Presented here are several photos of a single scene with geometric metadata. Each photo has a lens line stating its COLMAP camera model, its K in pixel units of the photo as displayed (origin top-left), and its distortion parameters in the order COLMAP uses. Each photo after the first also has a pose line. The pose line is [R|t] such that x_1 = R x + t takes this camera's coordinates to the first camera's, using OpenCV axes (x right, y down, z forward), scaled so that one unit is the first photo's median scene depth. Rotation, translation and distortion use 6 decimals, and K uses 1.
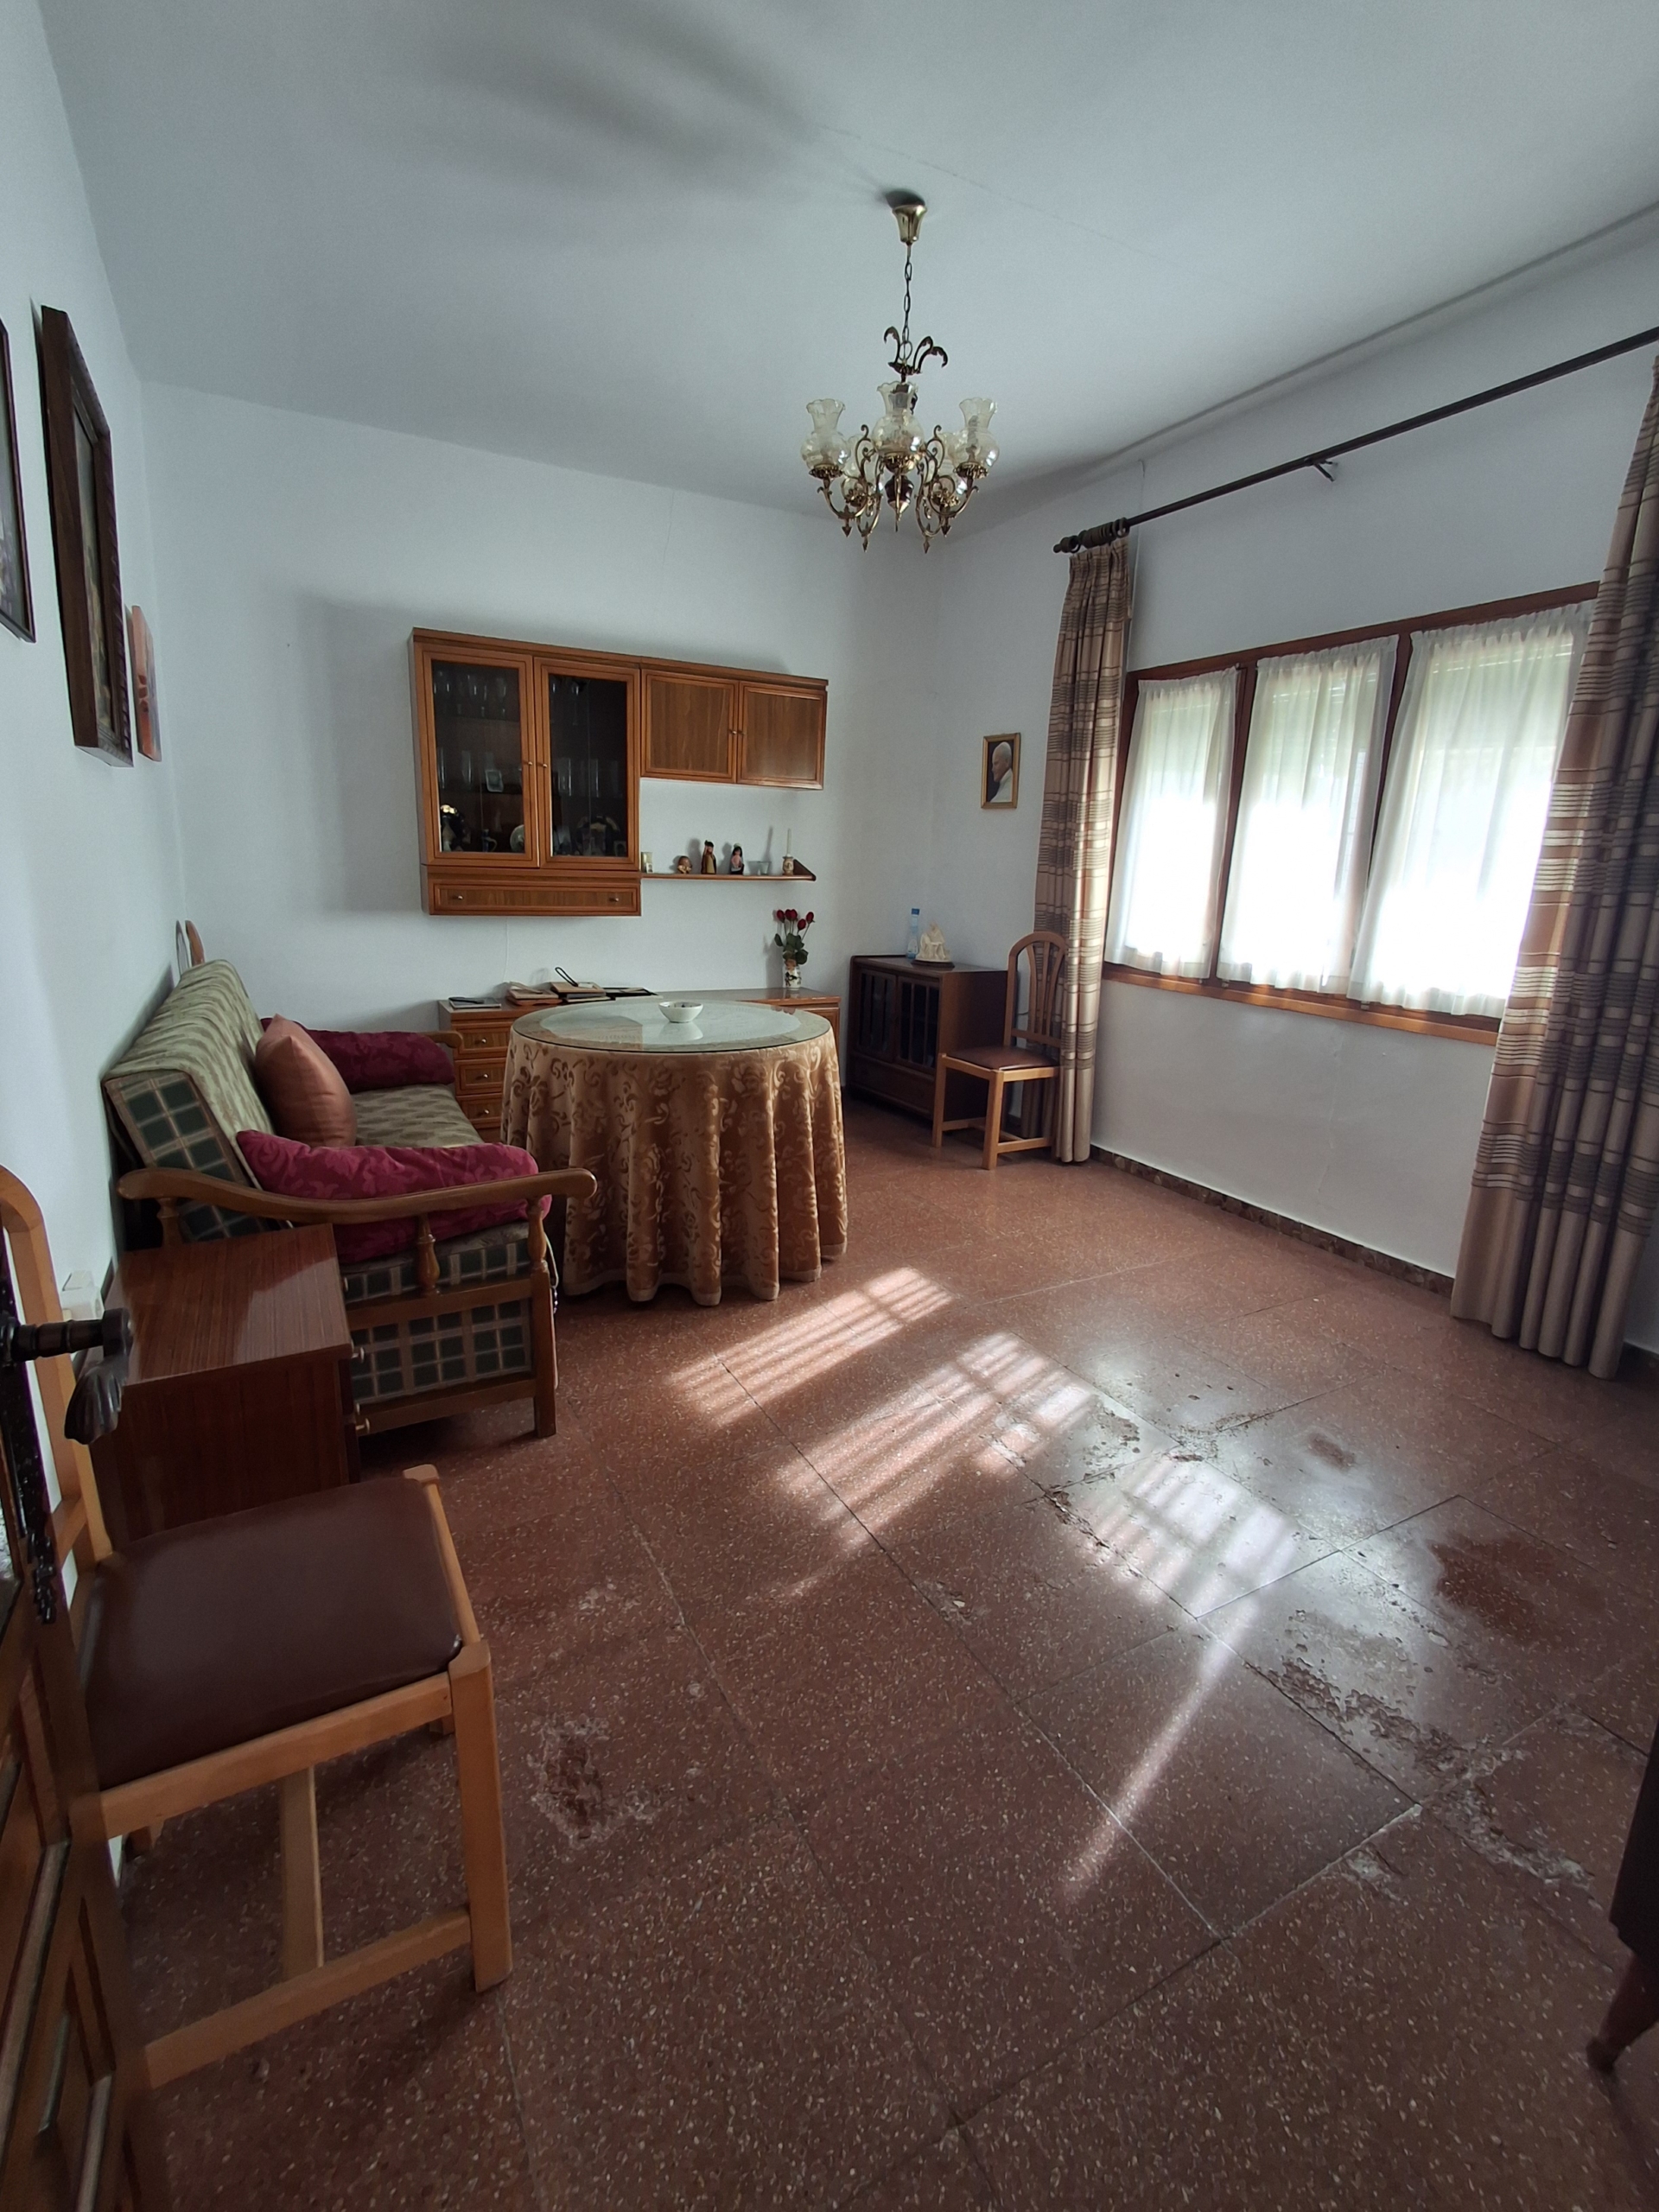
lens RADIAL K [[1024.0, 0, 829.2], [0, 1024.0, 1101.2], [0, 0, 1]] dist [0.004026, 0.000217]
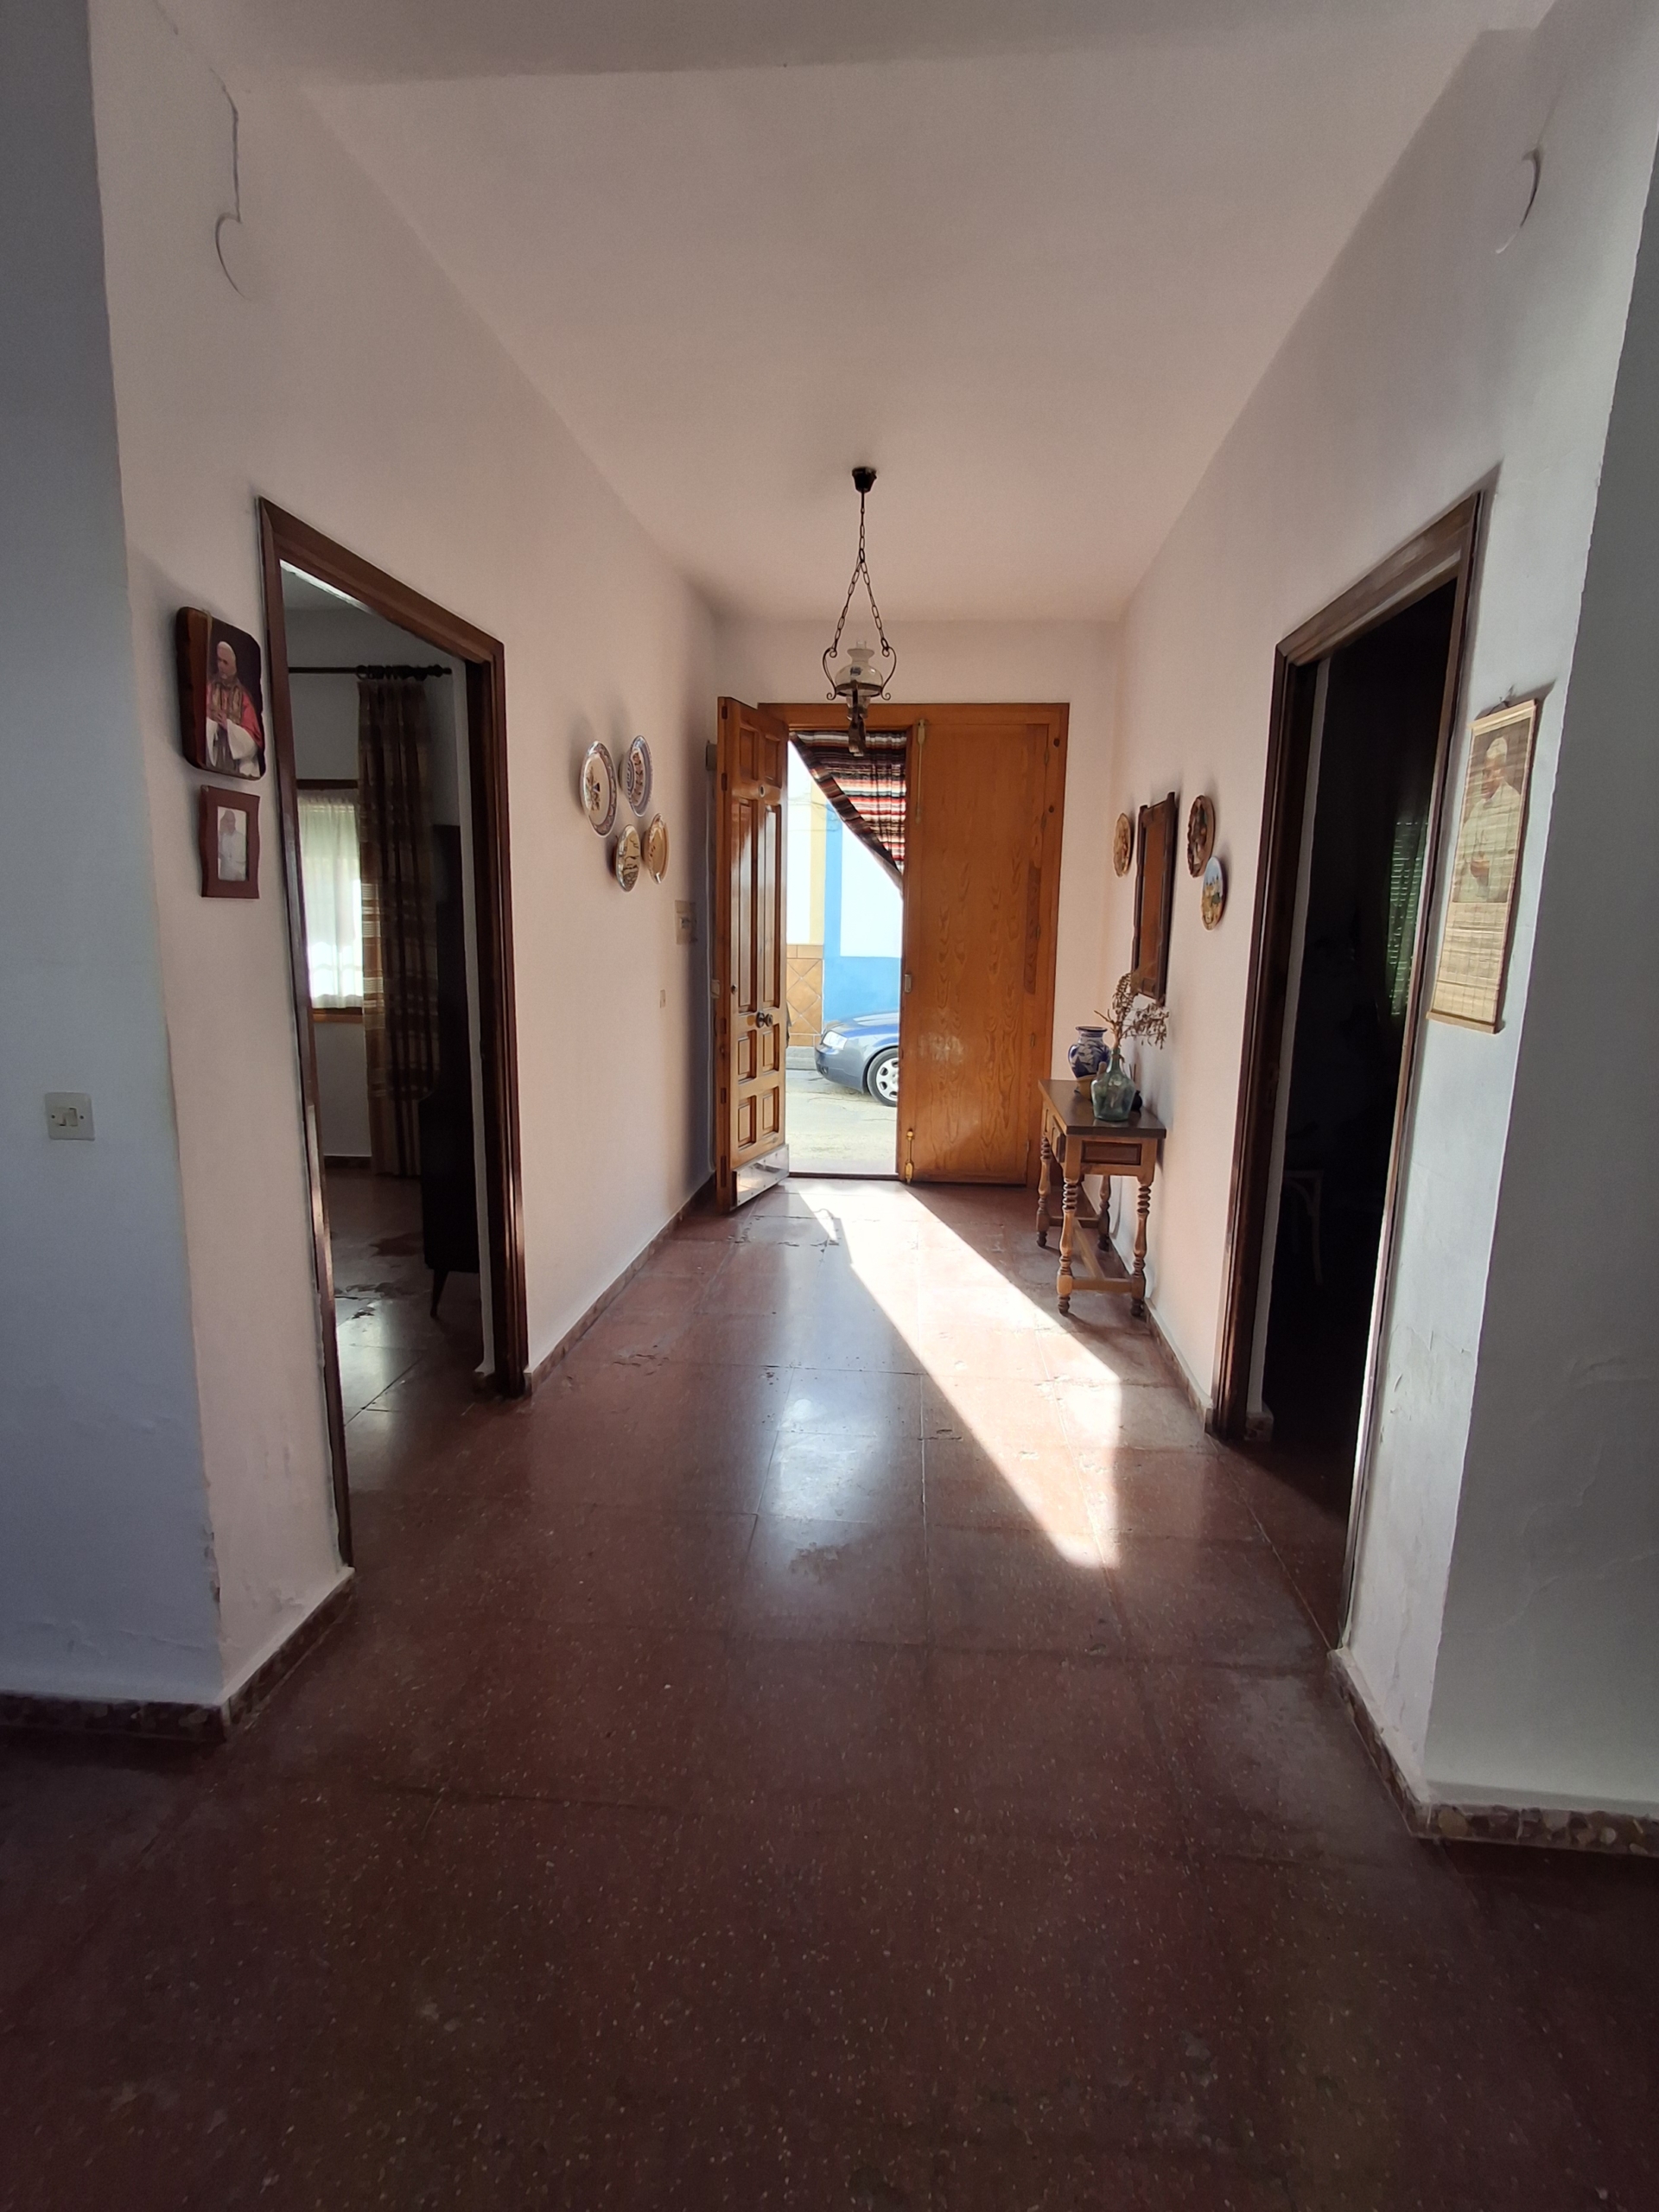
lens RADIAL K [[1024.0, 0, 827.3], [0, 1024.0, 1097.2], [0, 0, 1]] dist [0.004026, 0.000217]
pose [[0.565633, -0.152678, 0.810400, -0.403420], [0.186919, 0.980872, 0.054331, 0.140711], [-0.803194, 0.120748, 0.583352, -0.752818]]
